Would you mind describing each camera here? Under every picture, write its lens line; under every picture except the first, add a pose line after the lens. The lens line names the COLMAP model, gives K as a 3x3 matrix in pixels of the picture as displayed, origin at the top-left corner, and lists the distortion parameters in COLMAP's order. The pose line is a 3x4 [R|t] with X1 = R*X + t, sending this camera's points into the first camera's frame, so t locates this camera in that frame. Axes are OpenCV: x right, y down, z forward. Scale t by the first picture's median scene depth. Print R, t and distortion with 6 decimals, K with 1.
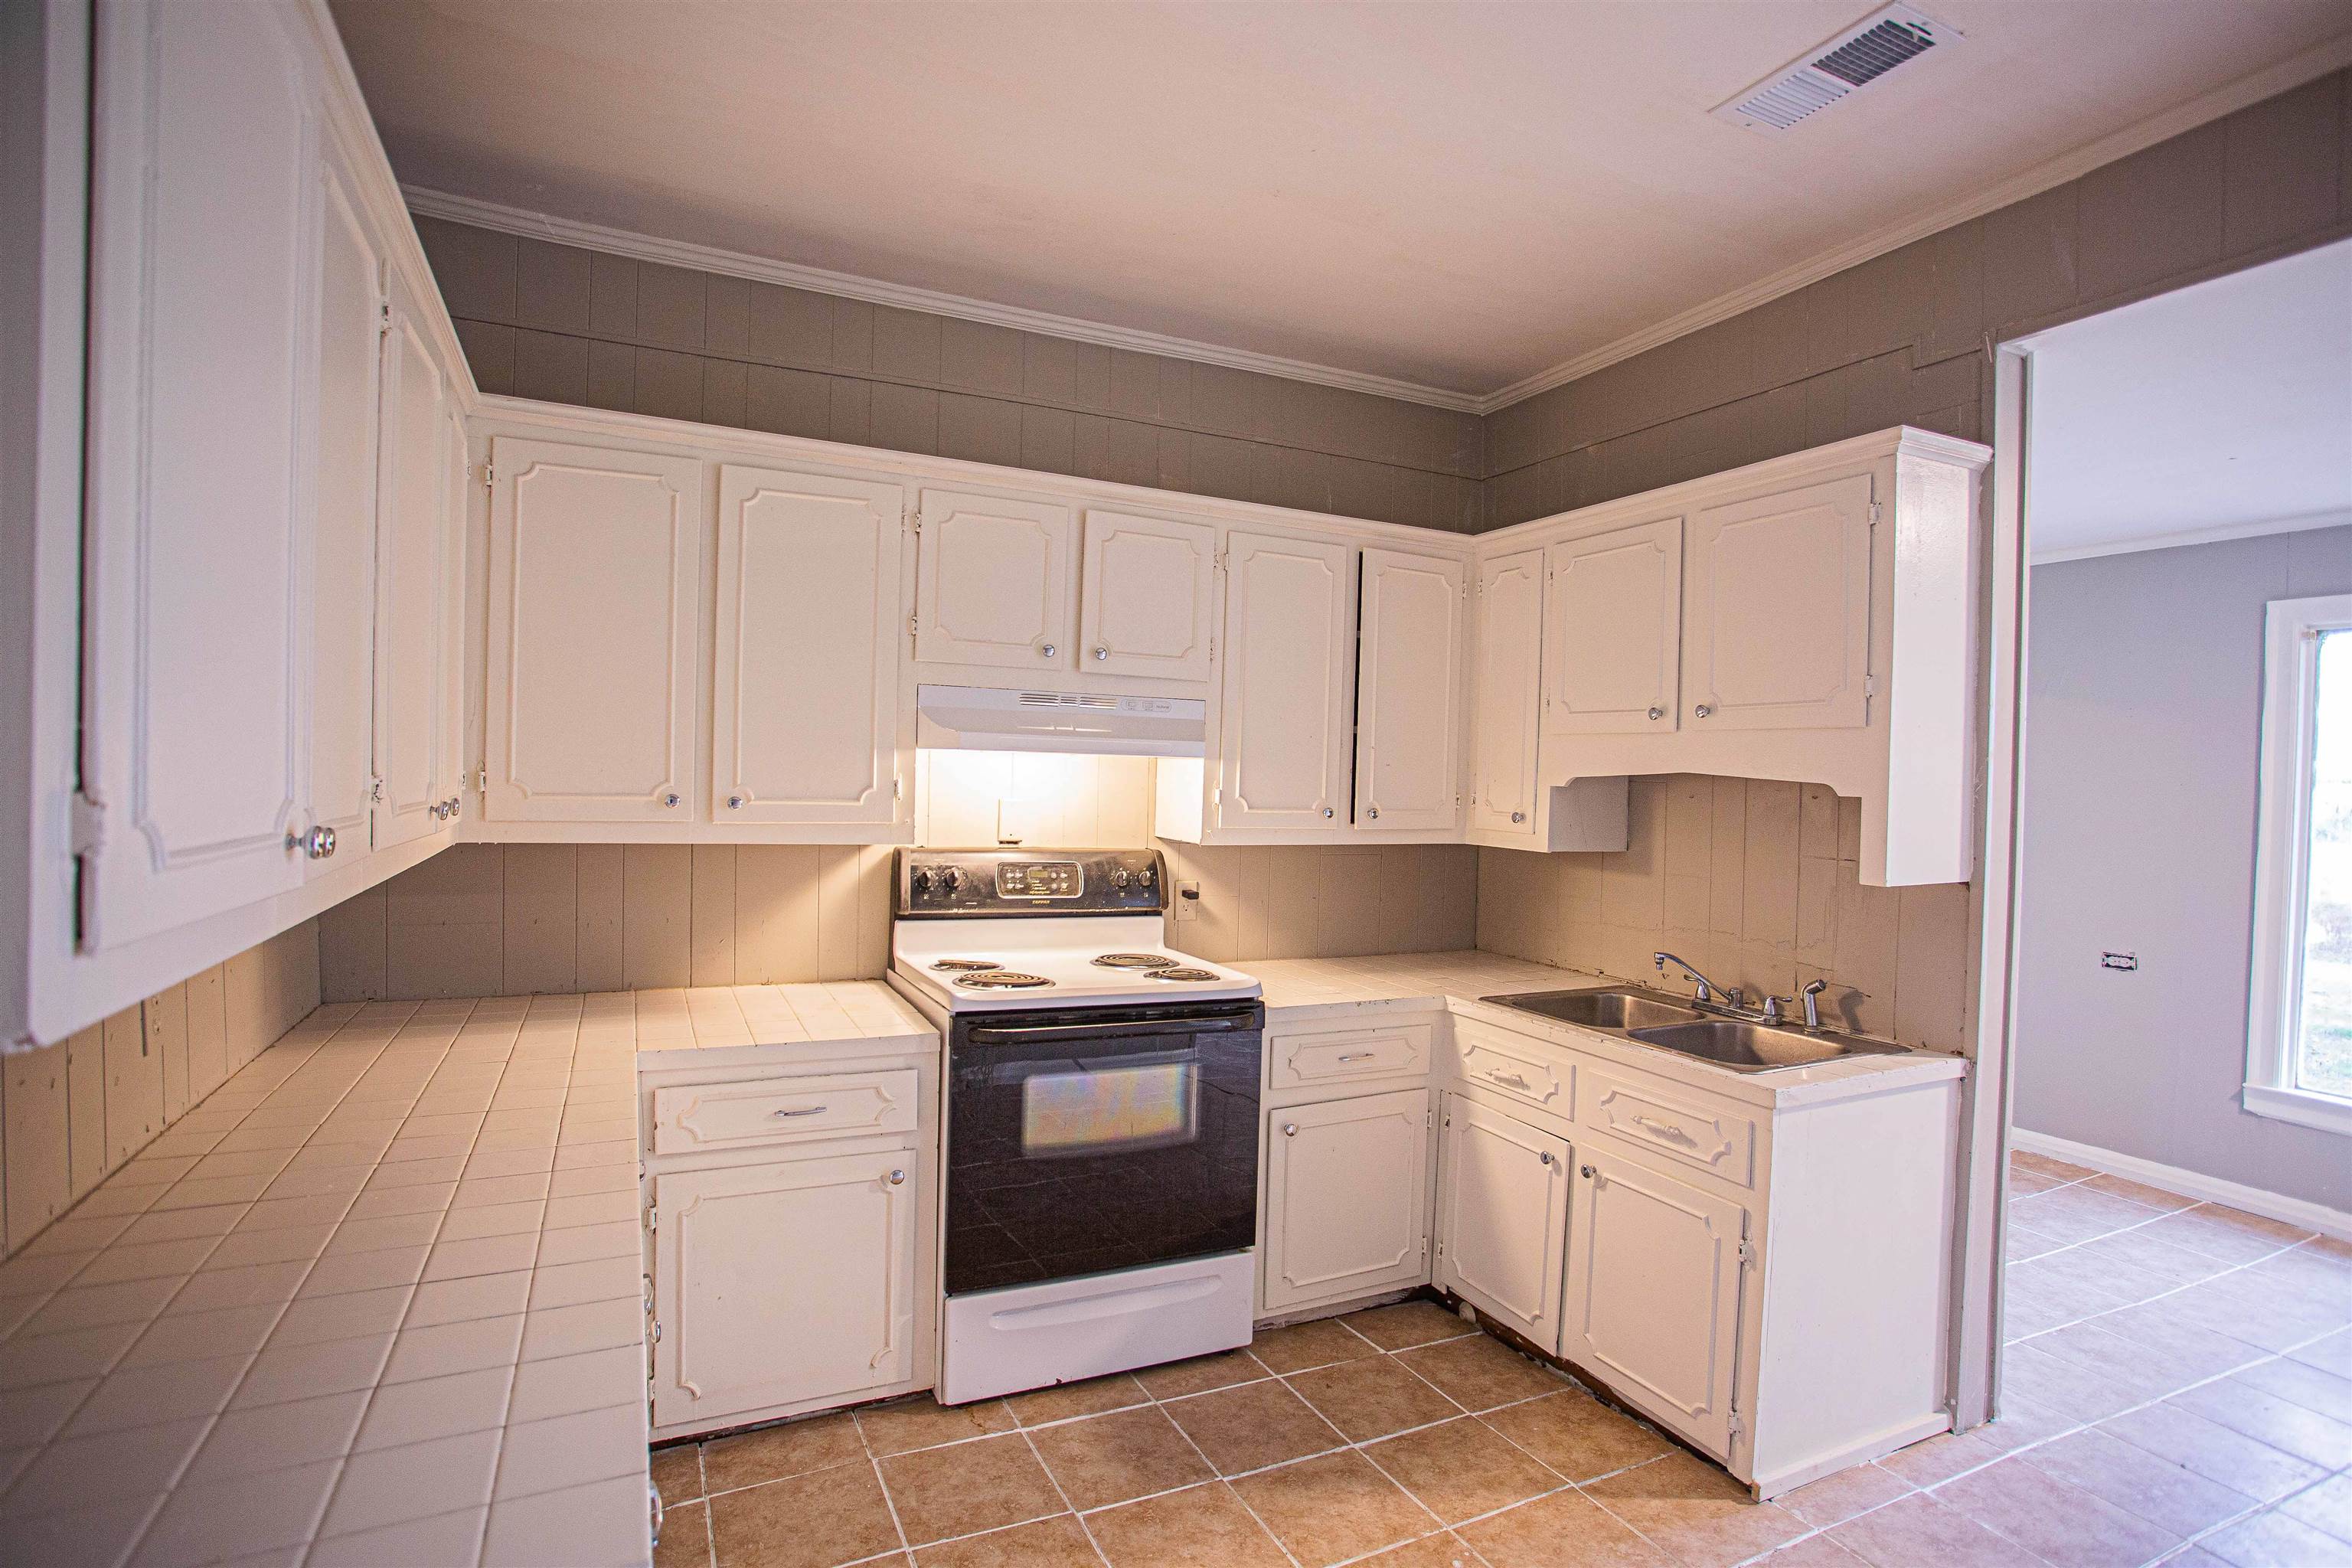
lens RADIAL K [[1162.1, 0, 1176.0], [0, 1162.1, 784.0], [0, 0, 1]] dist [-0.054584, 0.026103]
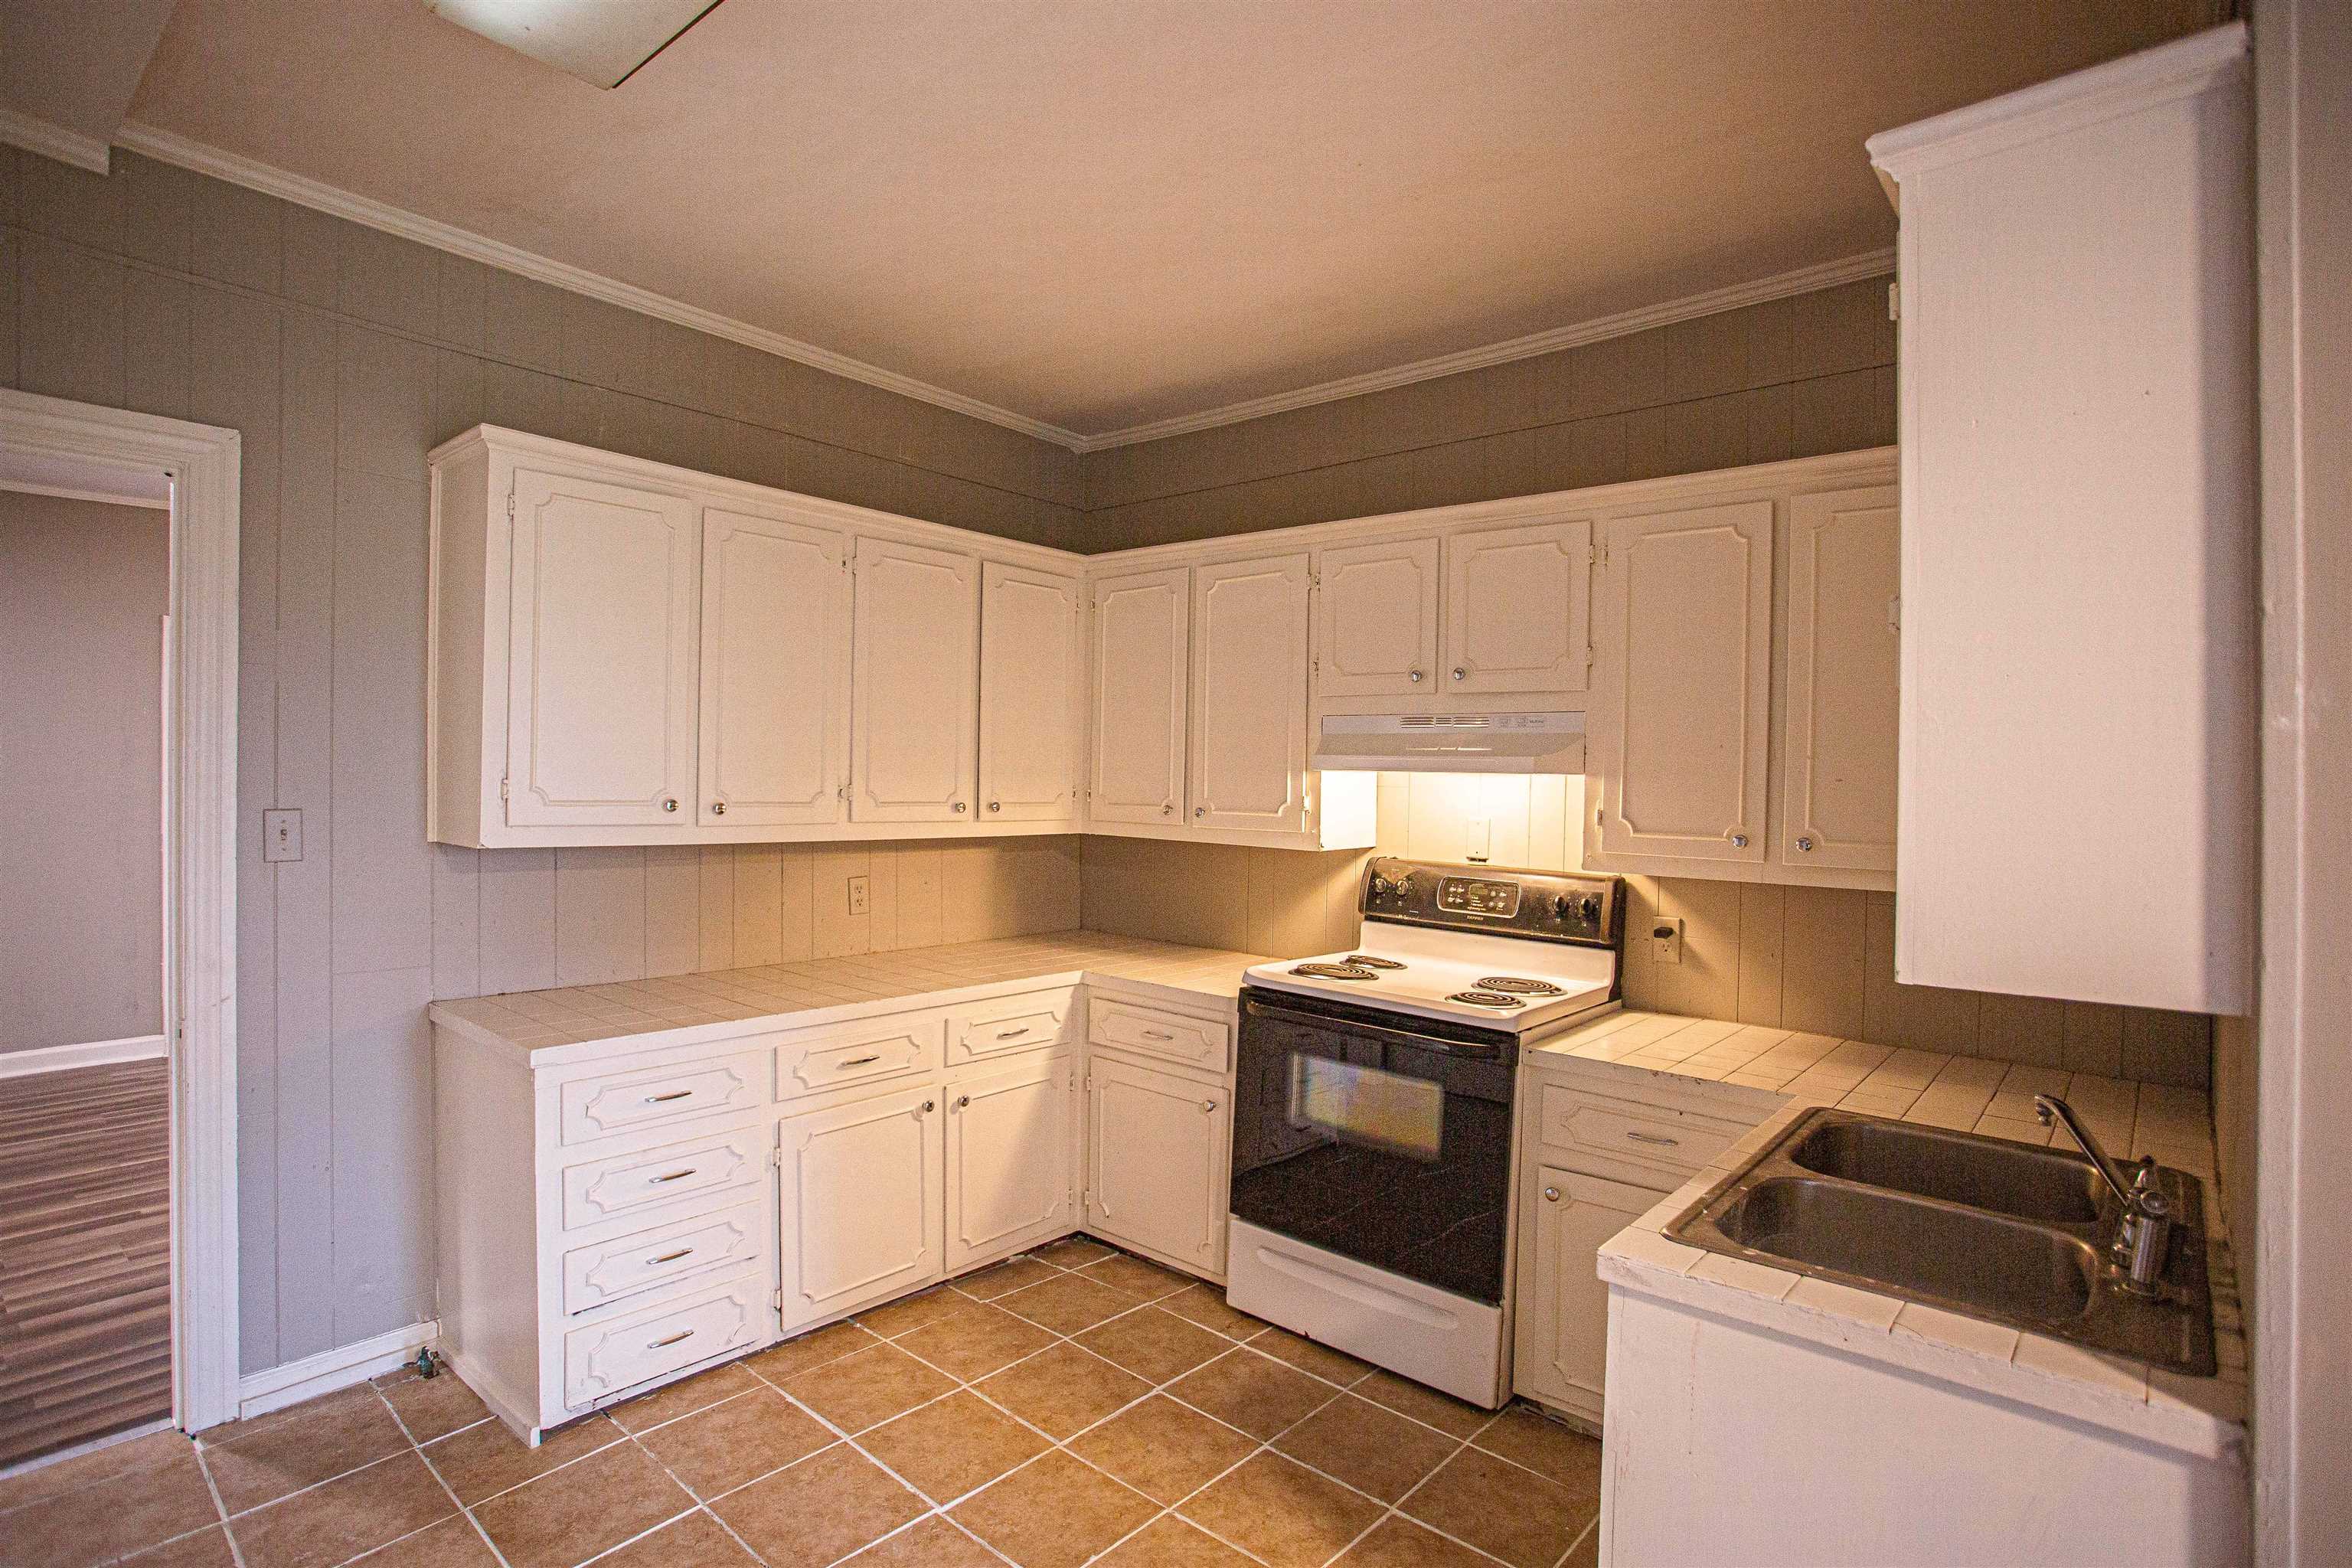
lens RADIAL K [[1162.1, 0, 1176.0], [0, 1162.1, 784.0], [0, 0, 1]] dist [-0.054584, 0.026103]
pose [[0.403328, -0.013016, -0.914963, 0.804771], [-0.023058, 0.999437, -0.024382, 0.016136], [0.914765, 0.030931, 0.402800, 0.385907]]
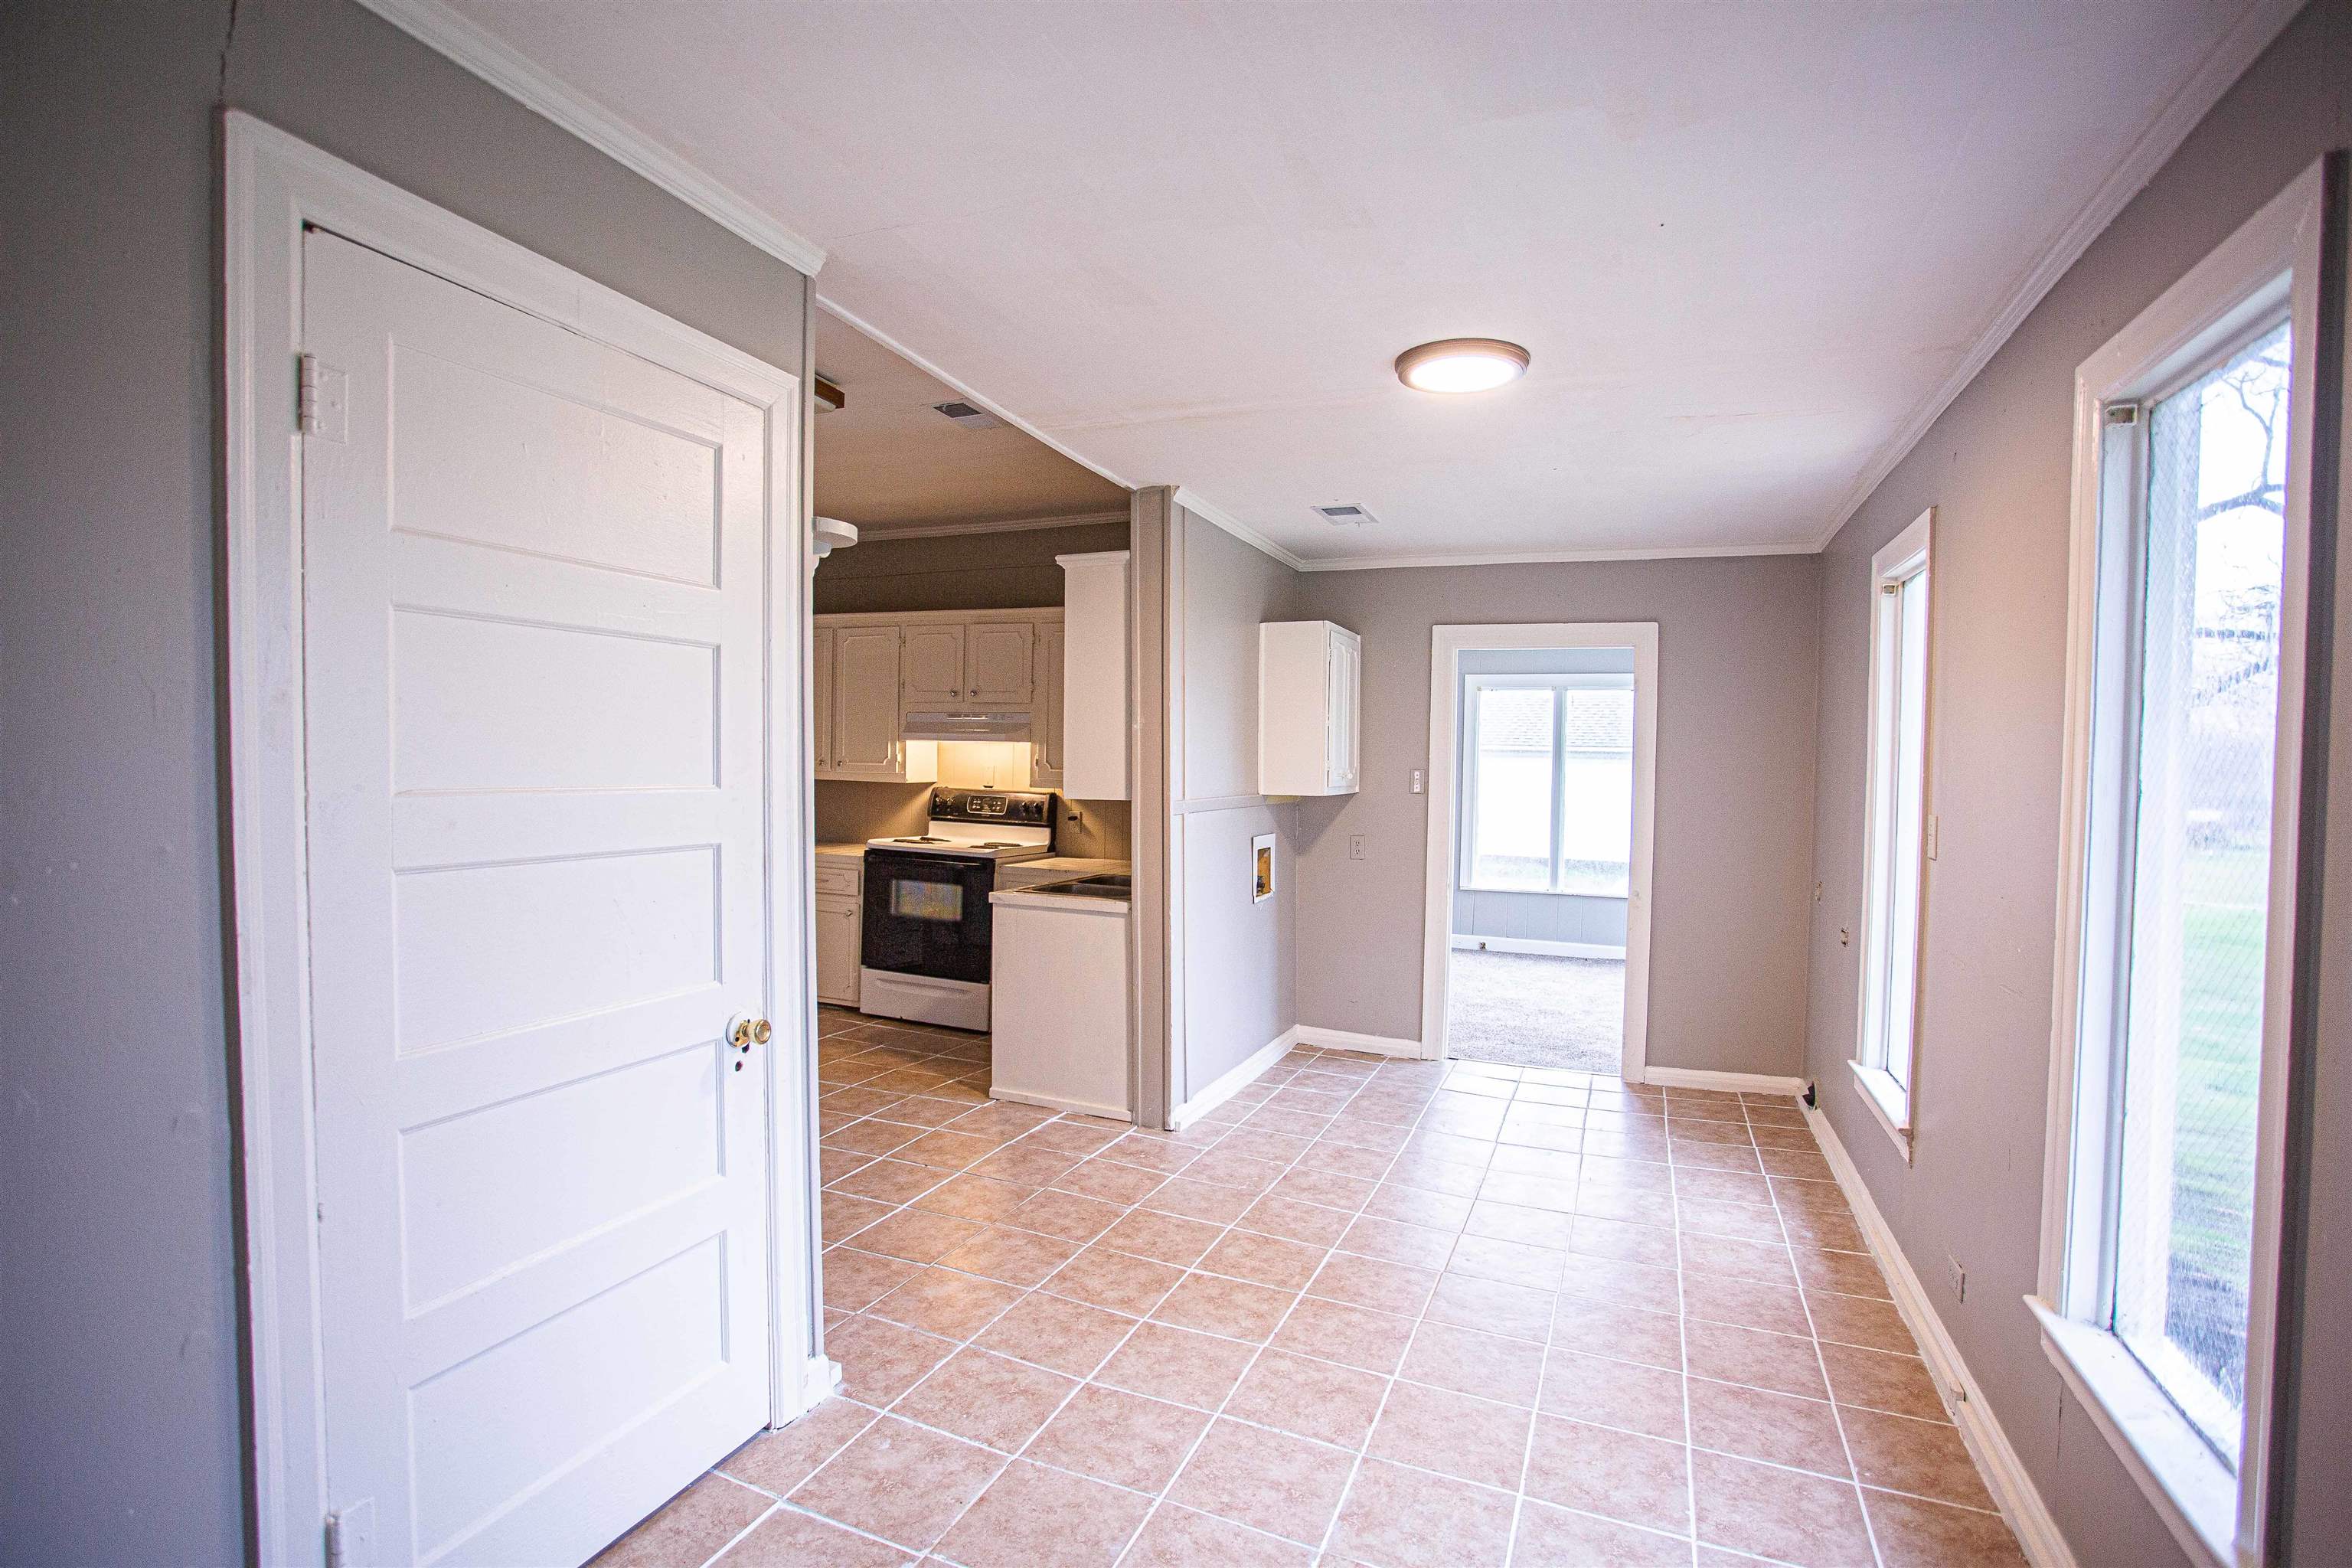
lens RADIAL K [[1126.1, 0, 1120.9], [0, 1126.1, 789.7], [0, 0, 1]] dist [-0.000386, 0.000001]
pose [[0.651934, 0.007331, -0.758240, 1.720458], [-0.010805, 0.999942, 0.000378, 0.060392], [0.758199, 0.007947, 0.651975, -0.116123]]
